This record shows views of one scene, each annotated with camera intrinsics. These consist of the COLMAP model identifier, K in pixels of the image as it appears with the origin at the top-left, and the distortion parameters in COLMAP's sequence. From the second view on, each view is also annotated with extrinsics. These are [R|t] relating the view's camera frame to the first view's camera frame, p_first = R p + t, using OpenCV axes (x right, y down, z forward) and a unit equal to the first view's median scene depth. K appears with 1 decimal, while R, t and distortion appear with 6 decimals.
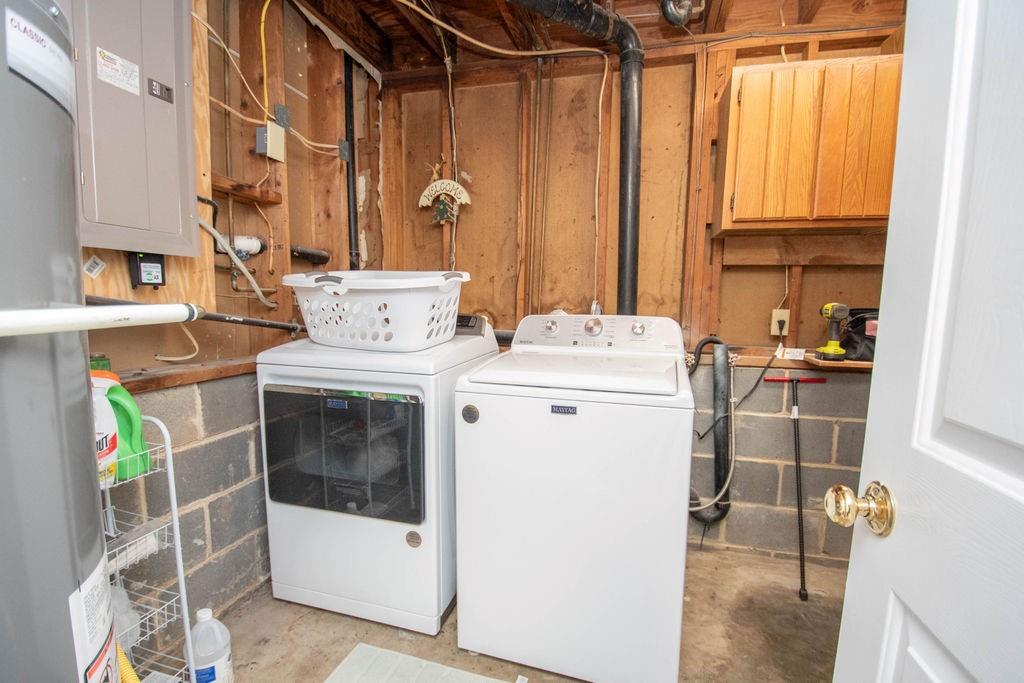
lens RADIAL K [[449.8, 0, 515.1], [0, 449.8, 353.5], [0, 0, 1]] dist [0.014186, -0.020805]
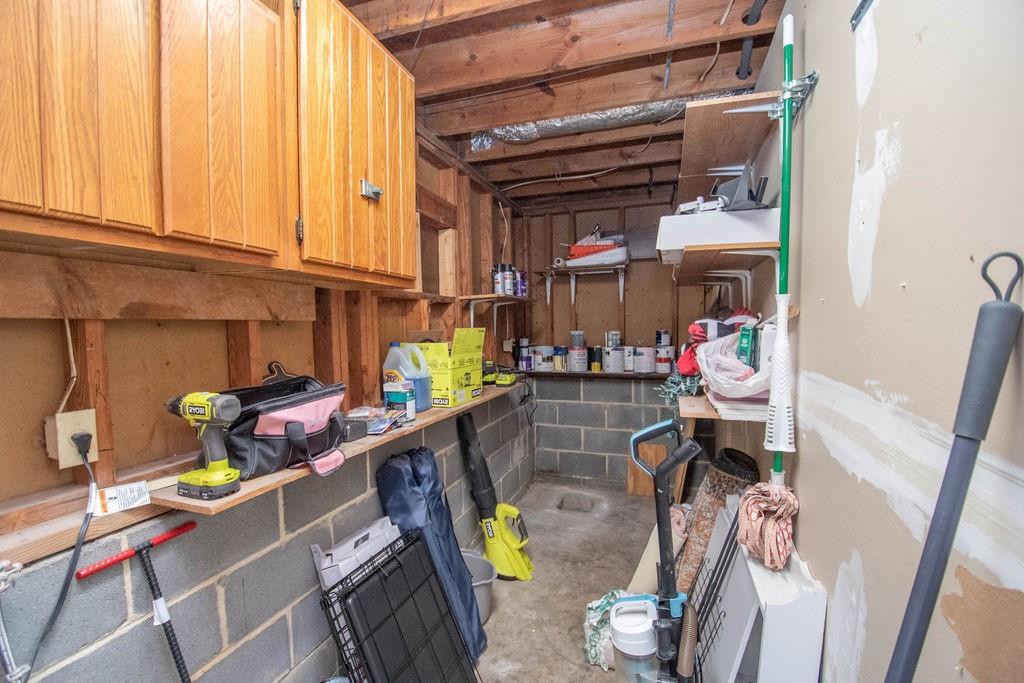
lens RADIAL K [[453.5, 0, 513.8], [0, 453.5, 353.2], [0, 0, 1]] dist [0.011462, -0.022036]
pose [[0.068907, -0.076877, 0.994657, 0.164894], [0.134589, 0.988628, 0.067087, -0.132673], [-0.988503, 0.129247, 0.078470, 0.520420]]
